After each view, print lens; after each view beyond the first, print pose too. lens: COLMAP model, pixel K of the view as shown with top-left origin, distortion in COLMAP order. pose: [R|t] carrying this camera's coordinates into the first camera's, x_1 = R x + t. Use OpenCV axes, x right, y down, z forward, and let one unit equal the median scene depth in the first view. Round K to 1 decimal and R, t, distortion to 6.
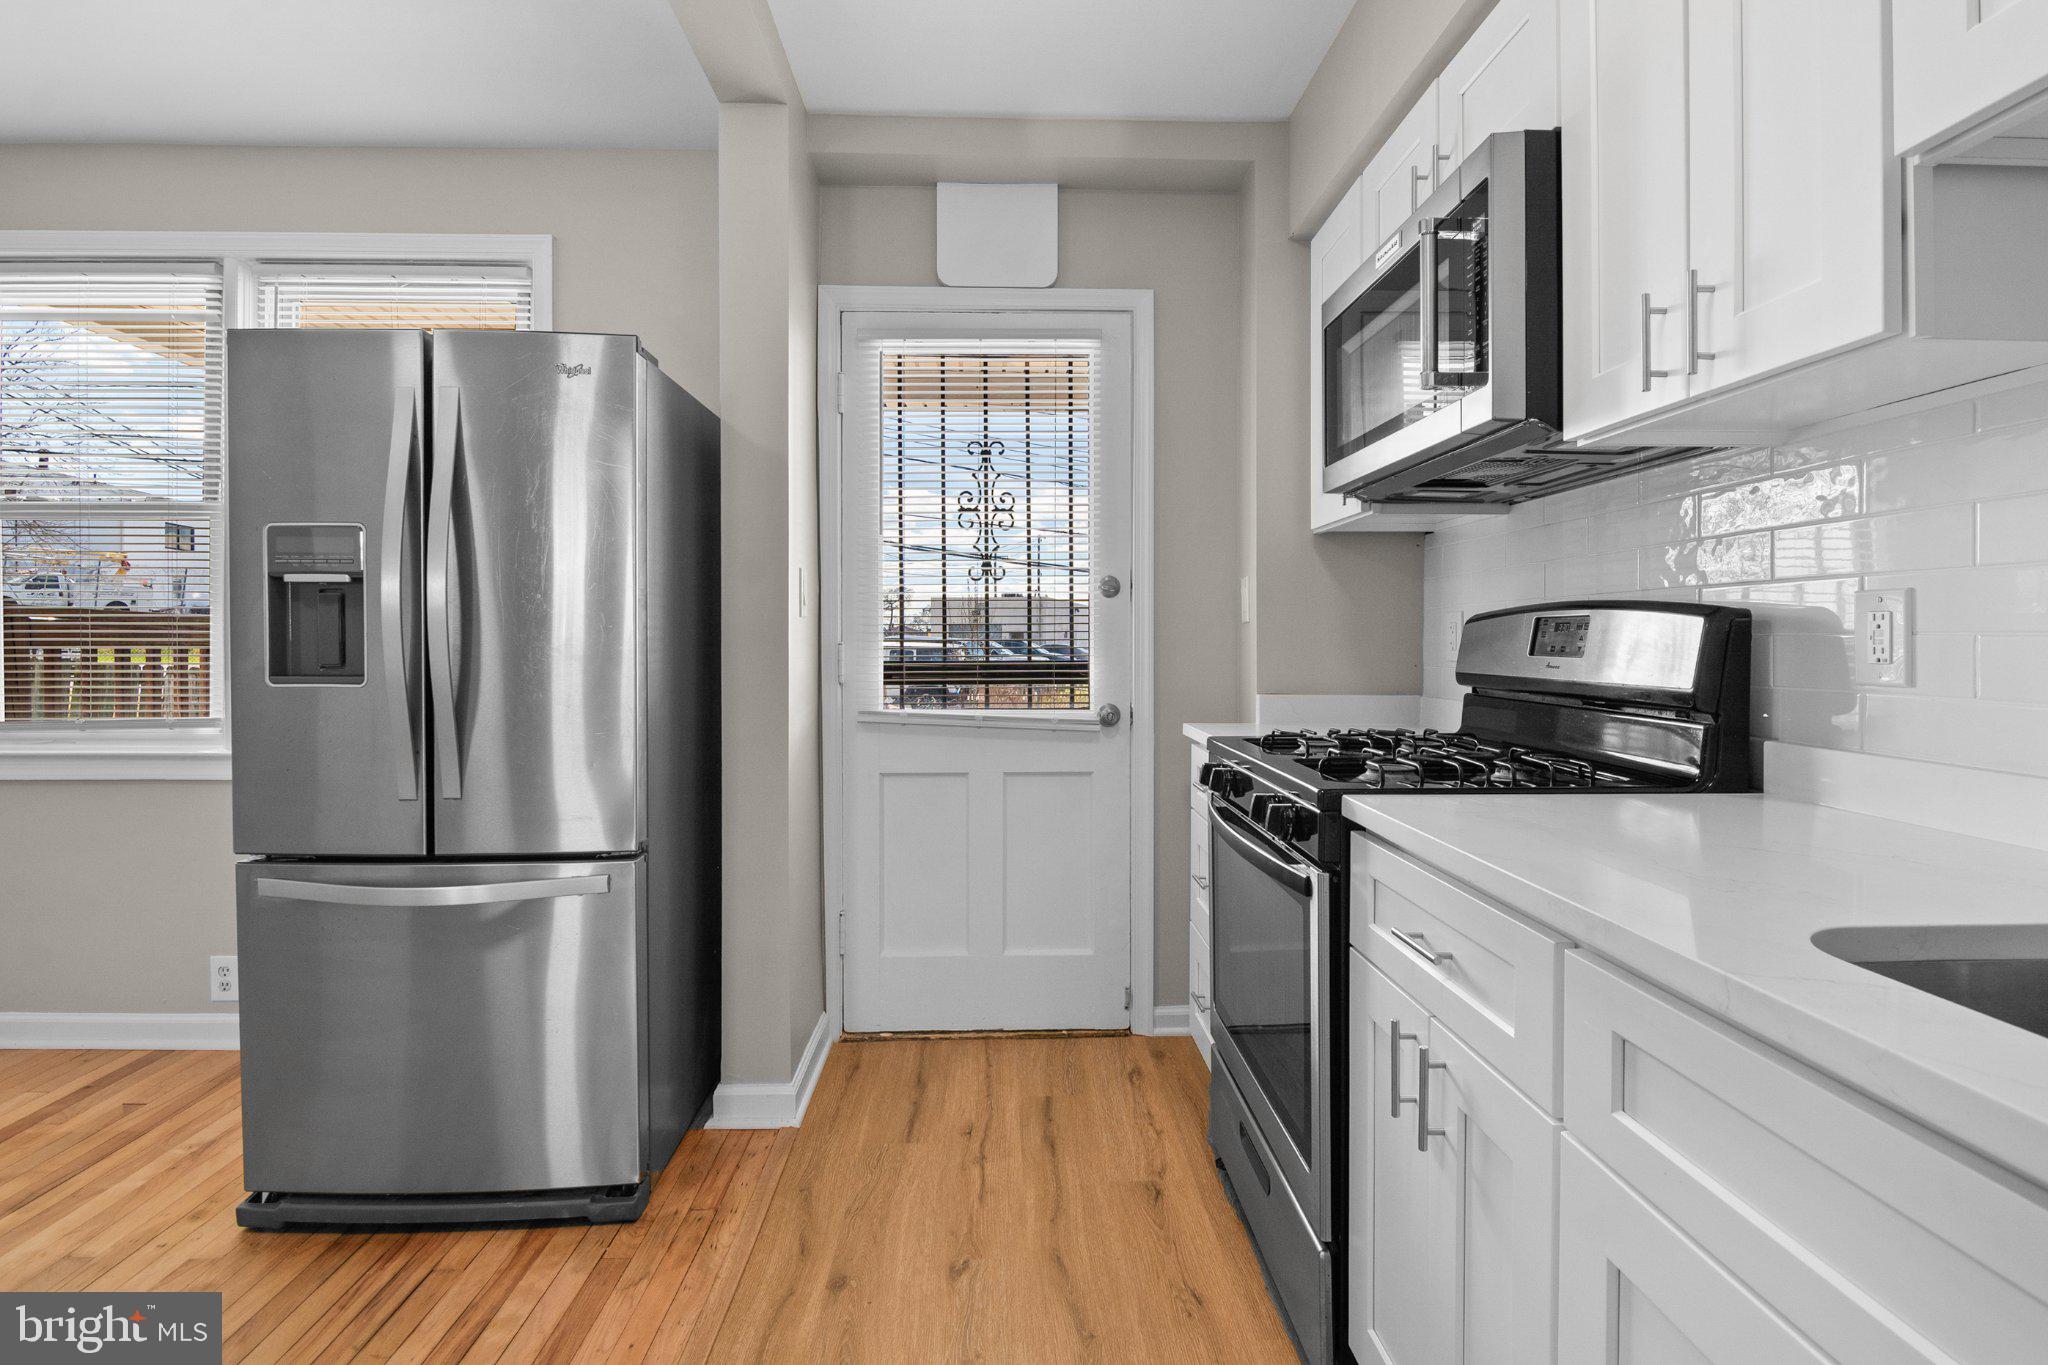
lens RADIAL K [[1021.3, 0, 1027.9], [0, 1021.3, 643.6], [0, 0, 1]] dist [-0.006405, -0.003904]
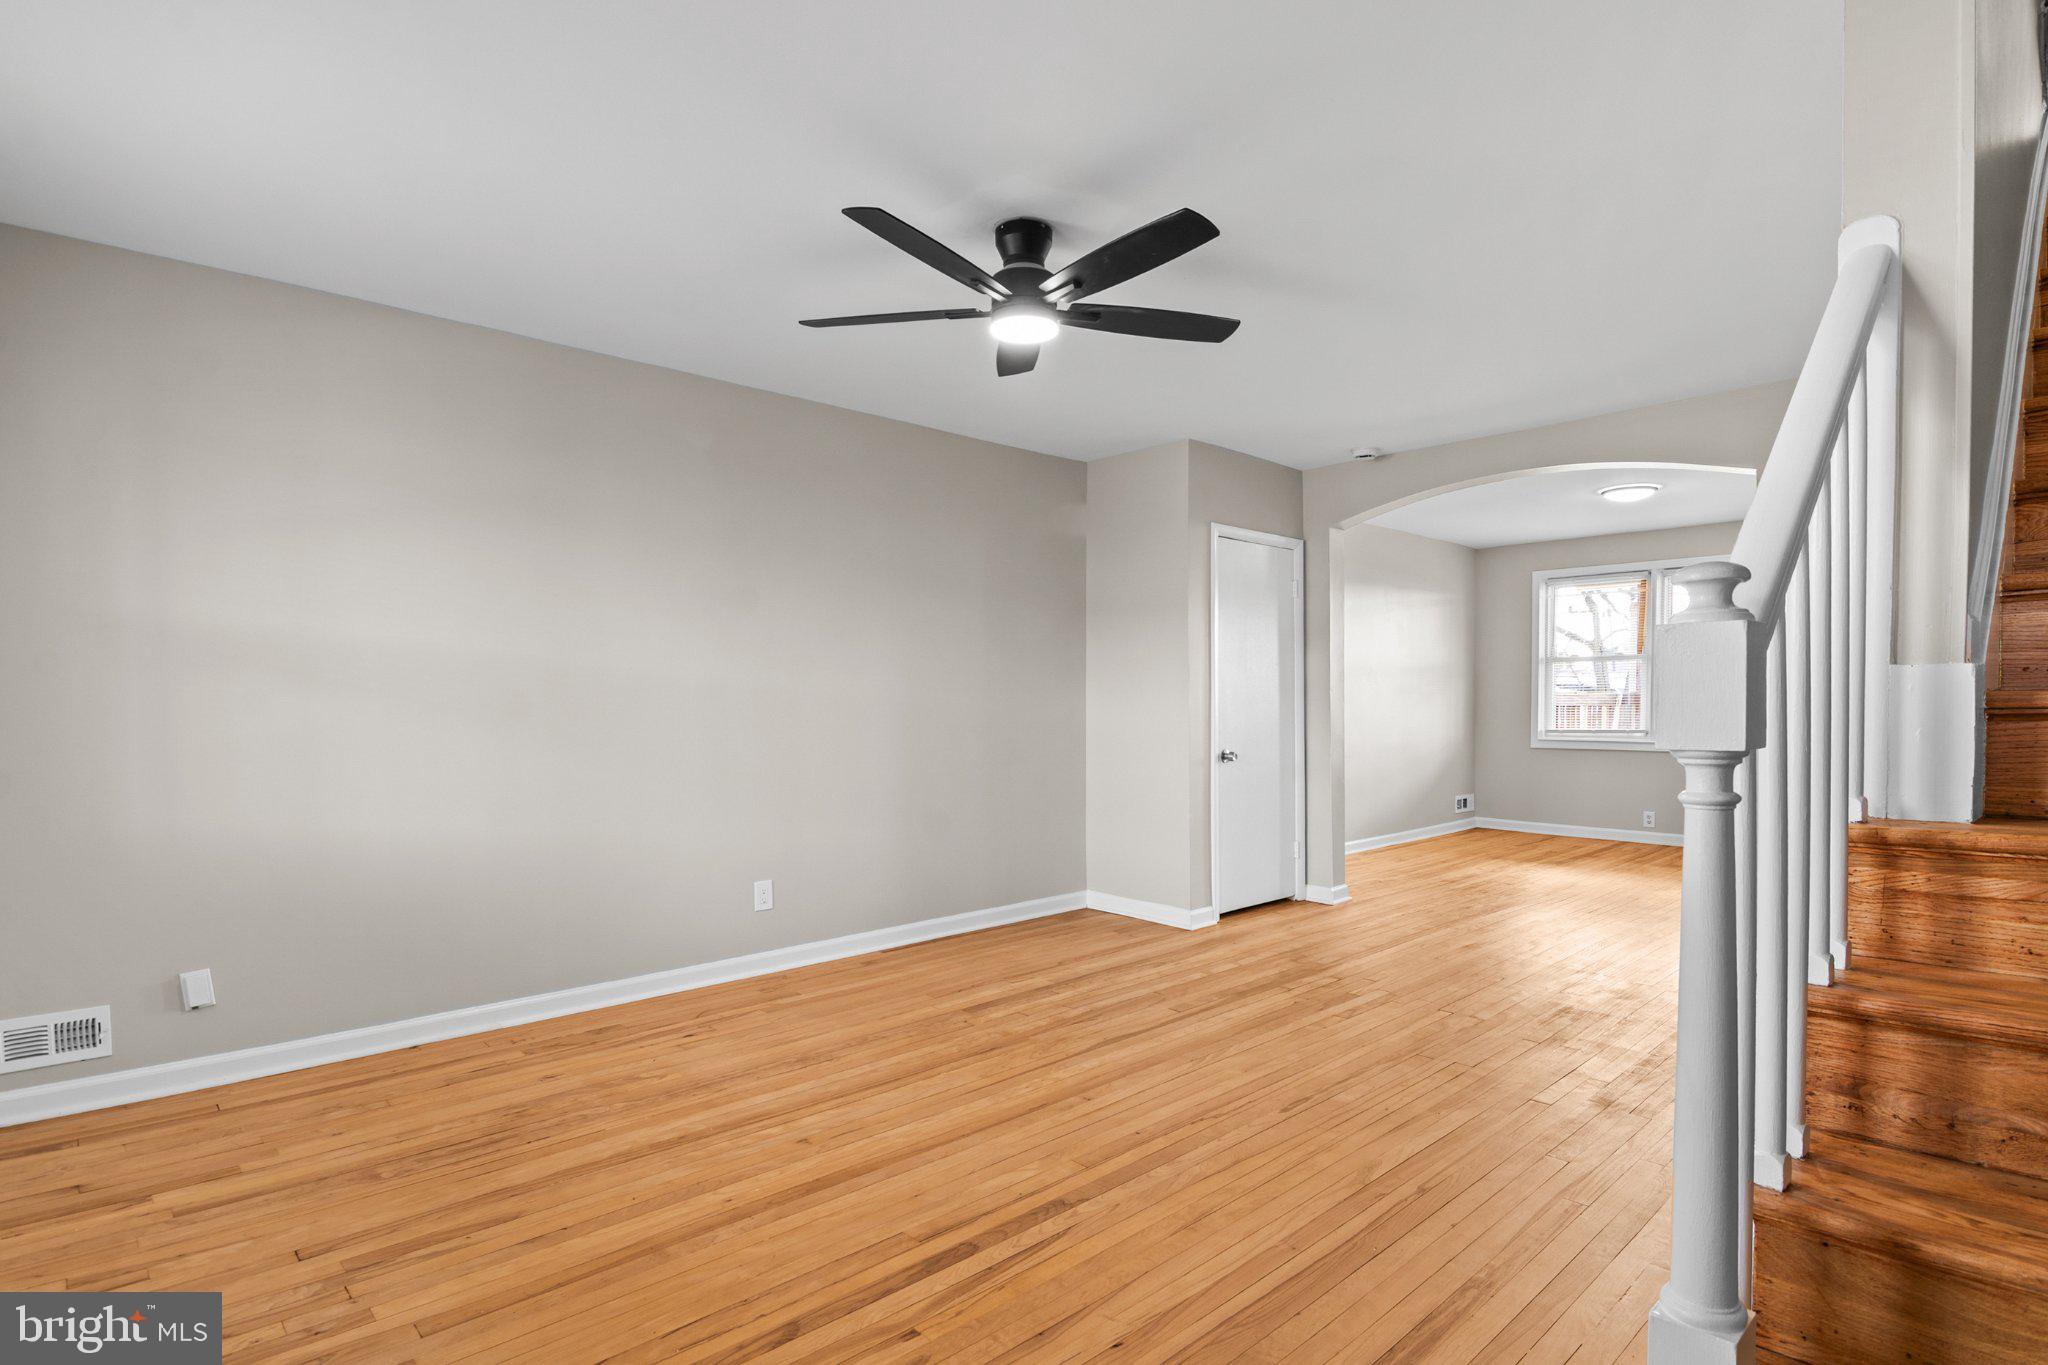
lens RADIAL K [[1021.3, 0, 973.4], [0, 1021.3, 744.1], [0, 0, 1]] dist [-0.006405, -0.003904]
pose [[0.617256, 0.028236, -0.786255, 0.370427], [0.001457, 0.999313, 0.037031, 0.008120], [0.786761, -0.024003, 0.616791, -2.938481]]
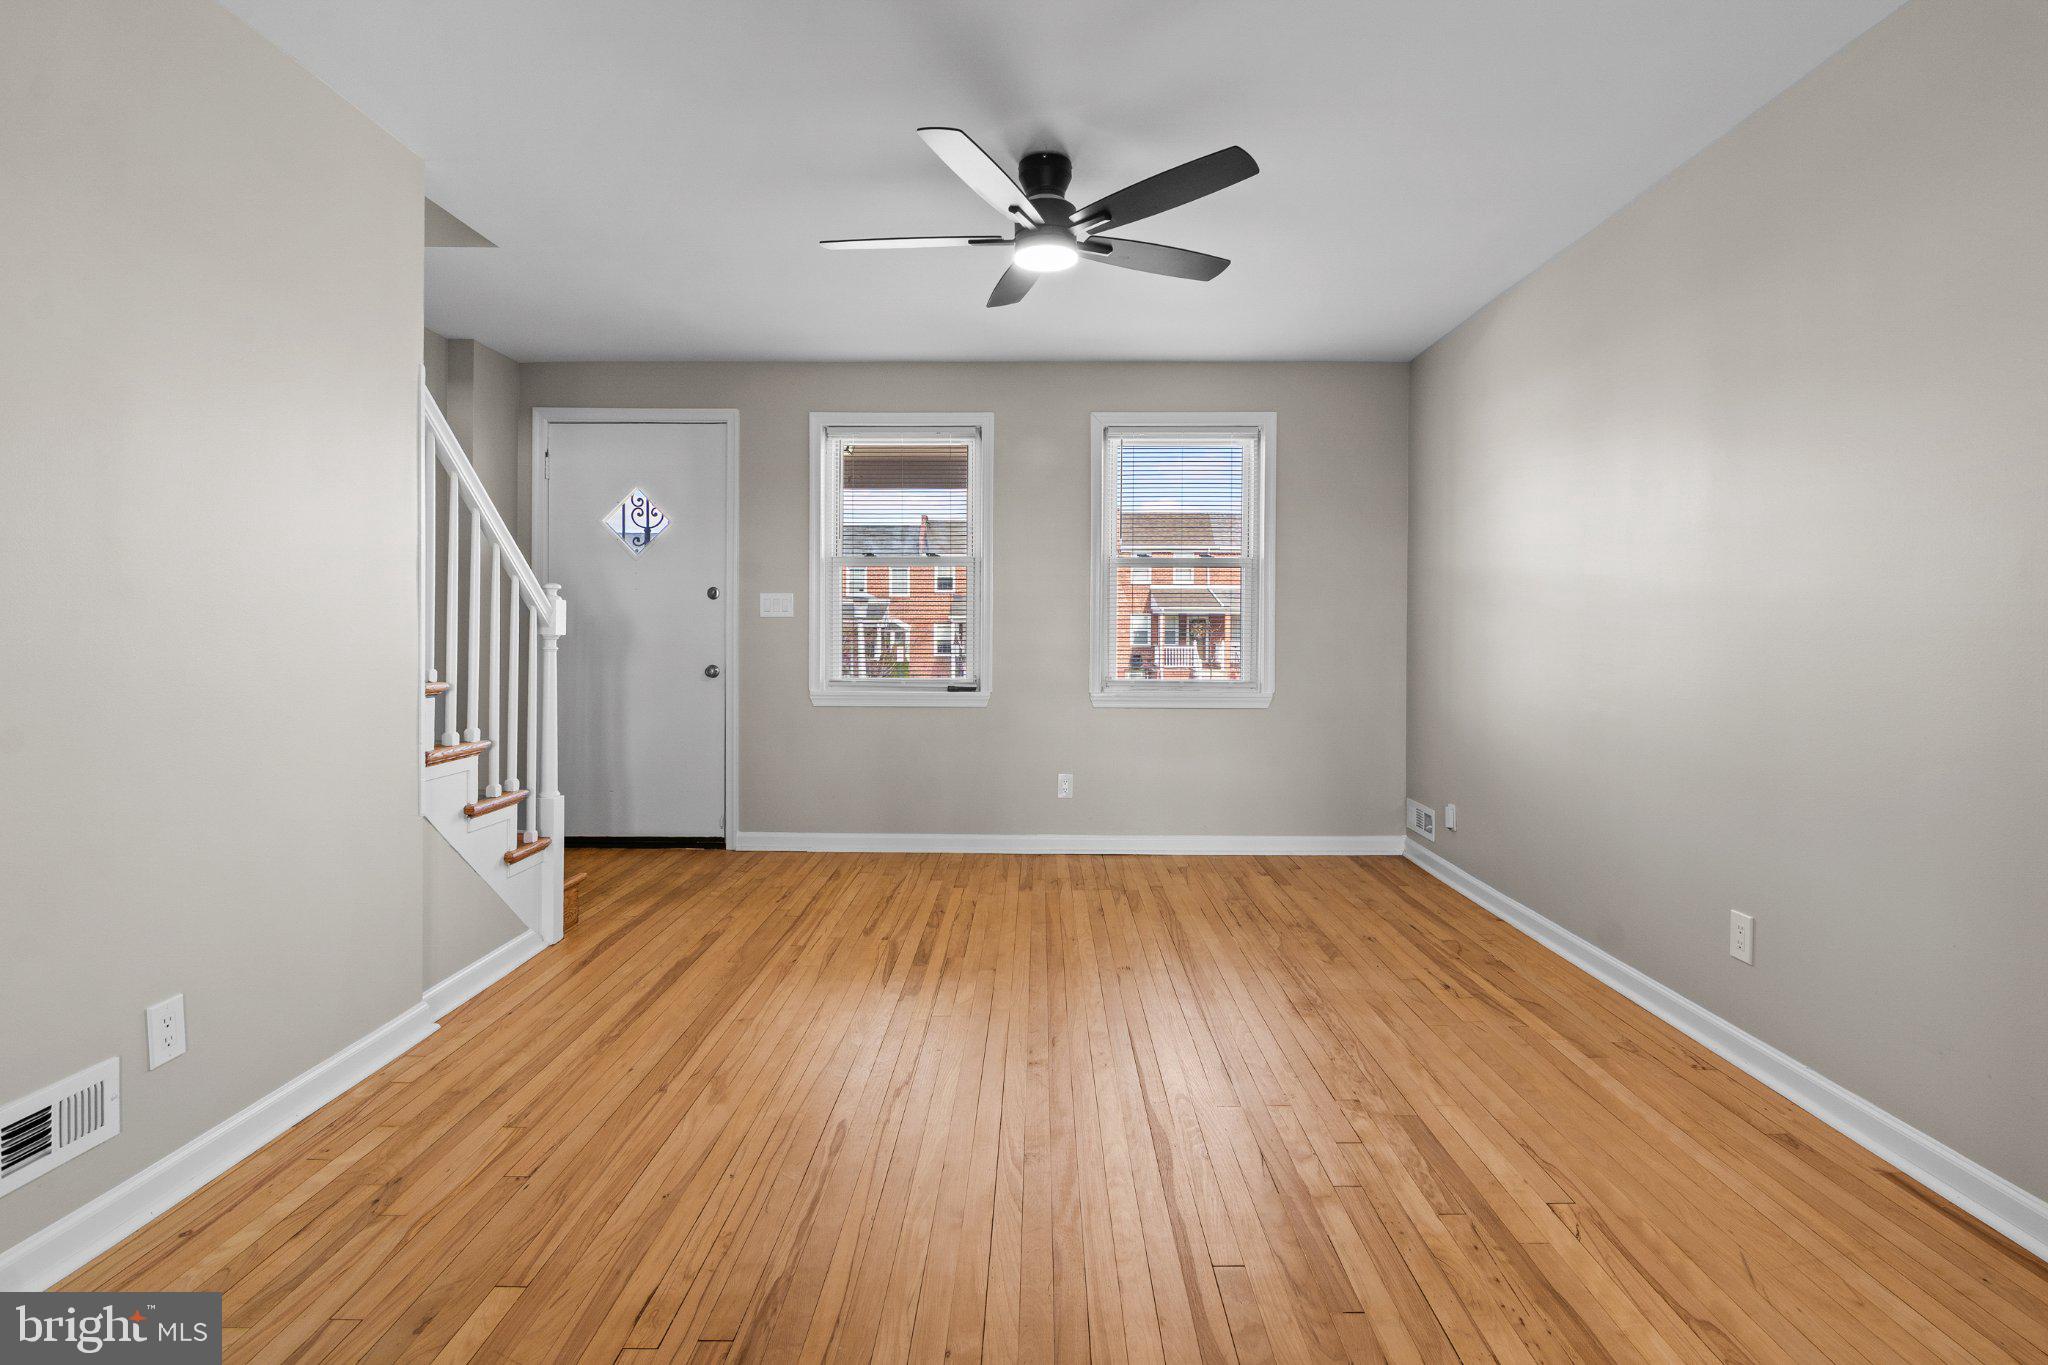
lens RADIAL K [[1021.3, 0, 1015.5], [0, 1021.3, 639.6], [0, 0, 1]] dist [-0.006405, -0.003904]
pose [[-0.997565, -0.006034, 0.069484, -0.714651], [-0.004715, 0.999806, 0.019127, 0.003323], [-0.069586, 0.018753, -0.997400, -0.657322]]
